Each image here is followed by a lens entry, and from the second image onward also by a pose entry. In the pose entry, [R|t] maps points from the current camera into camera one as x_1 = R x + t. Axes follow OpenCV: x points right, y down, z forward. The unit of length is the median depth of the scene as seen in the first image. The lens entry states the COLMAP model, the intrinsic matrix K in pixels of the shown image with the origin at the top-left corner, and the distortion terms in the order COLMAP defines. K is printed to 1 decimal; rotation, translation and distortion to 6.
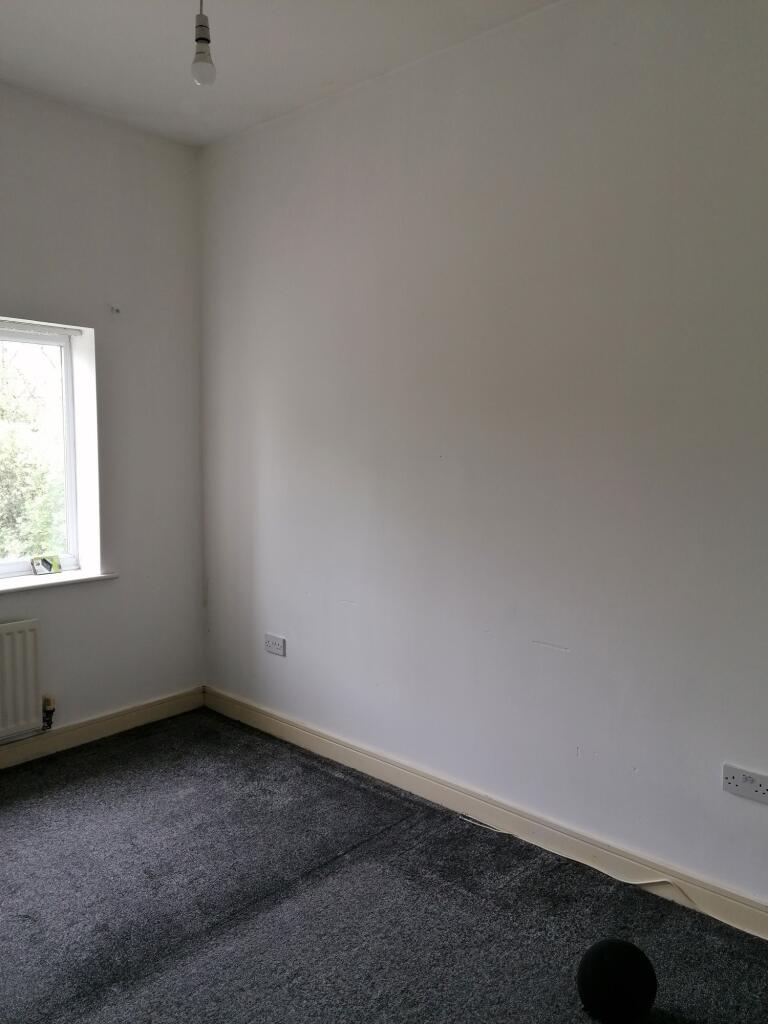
lens RADIAL K [[787.5, 0, 384.0], [0, 787.5, 512.0], [0, 0, 1]] dist [0.156054, -0.148279]
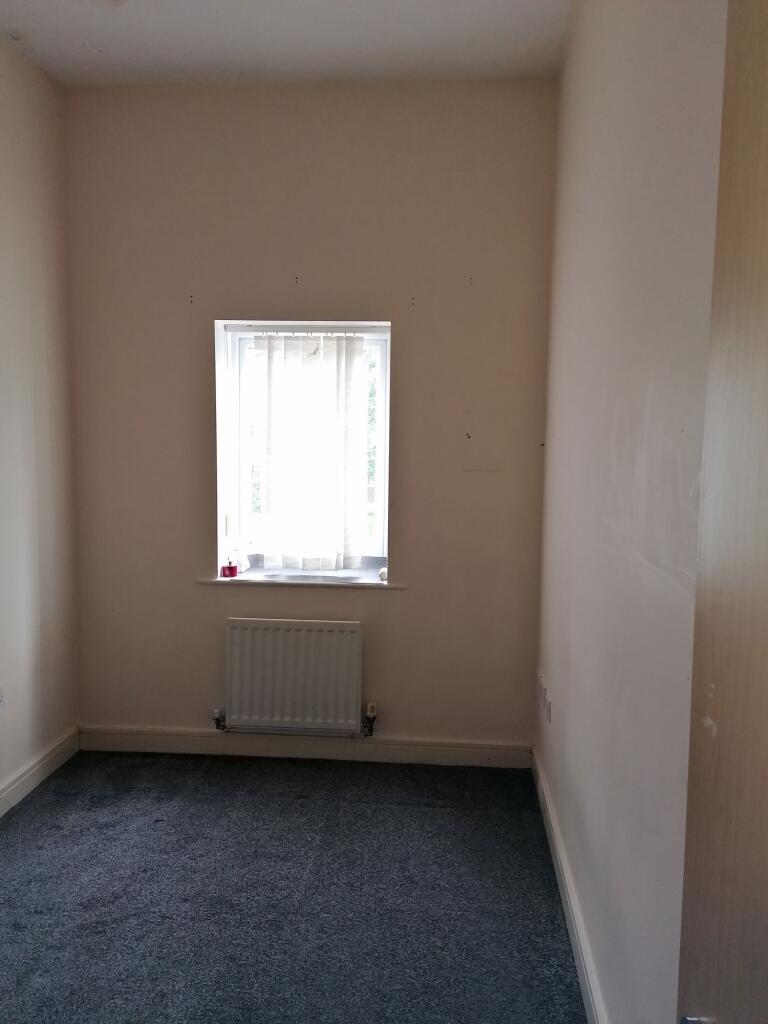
lens RADIAL K [[787.5, 0, 384.0], [0, 787.5, 512.0], [0, 0, 1]] dist [0.156054, -0.148279]
pose [[0.604359, 0.072112, -0.793442, 0.344748], [-0.080252, 0.996340, 0.029426, -0.033476], [0.792660, 0.045891, 0.607934, 0.411595]]
